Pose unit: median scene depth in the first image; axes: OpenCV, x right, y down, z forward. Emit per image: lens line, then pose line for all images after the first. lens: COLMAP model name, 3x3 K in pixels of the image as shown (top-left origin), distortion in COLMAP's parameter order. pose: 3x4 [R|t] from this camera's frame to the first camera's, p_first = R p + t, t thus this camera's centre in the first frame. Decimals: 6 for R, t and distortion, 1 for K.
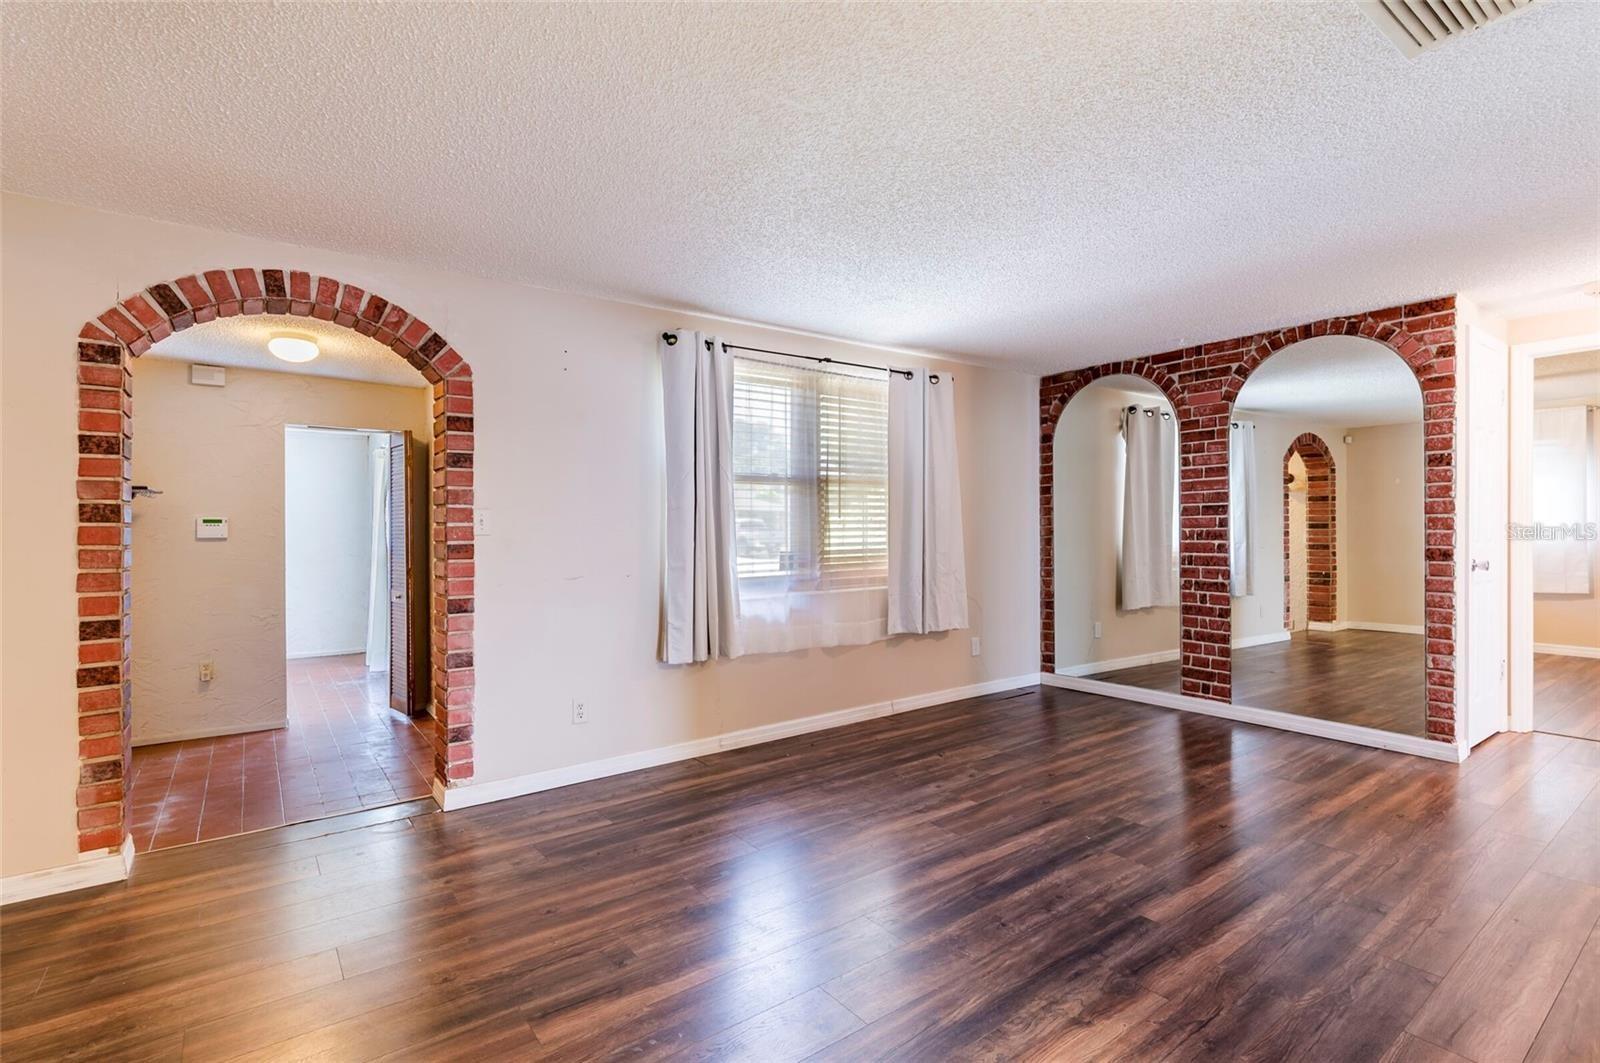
lens RADIAL K [[752.2, 0, 800.0], [0, 752.2, 531.5], [0, 0, 1]] dist [-0.010927, -0.000644]
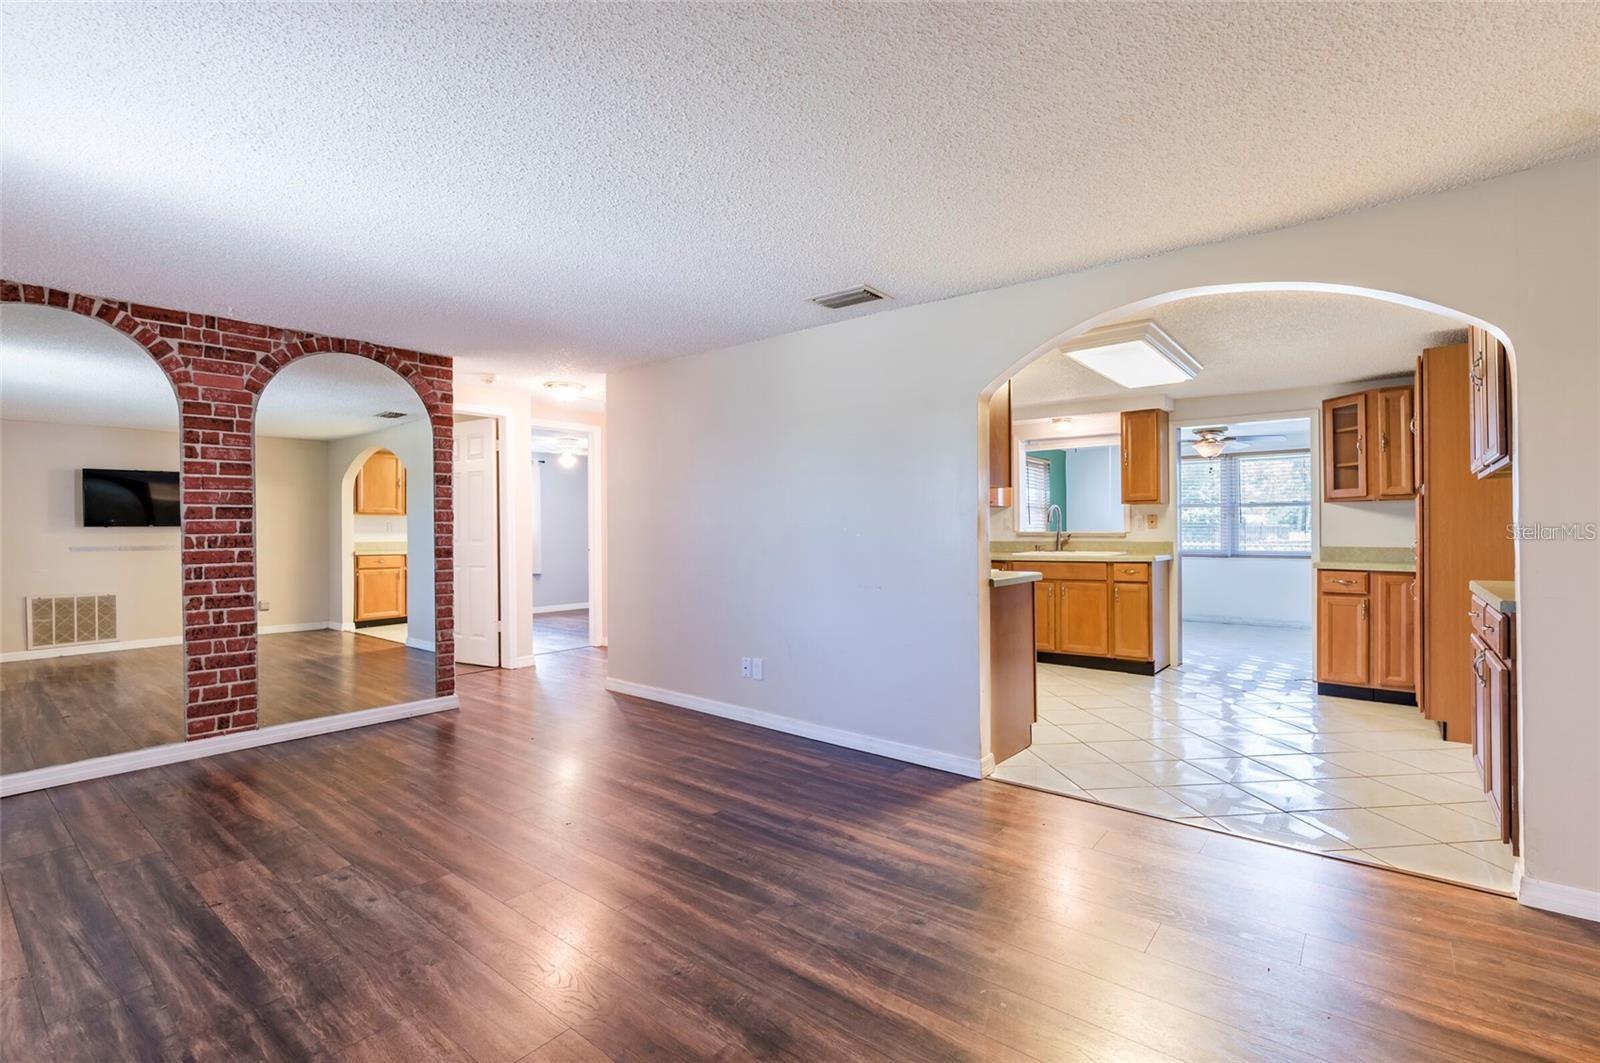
lens RADIAL K [[723.6, 0, 800.0], [0, 723.6, 531.5], [0, 0, 1]] dist [-0.002956, -0.000462]
pose [[-0.254537, 0.003531, 0.967057, -0.449135], [0.014088, 0.999901, 0.000058, 0.002204], [-0.966960, 0.013638, -0.254562, 0.617701]]
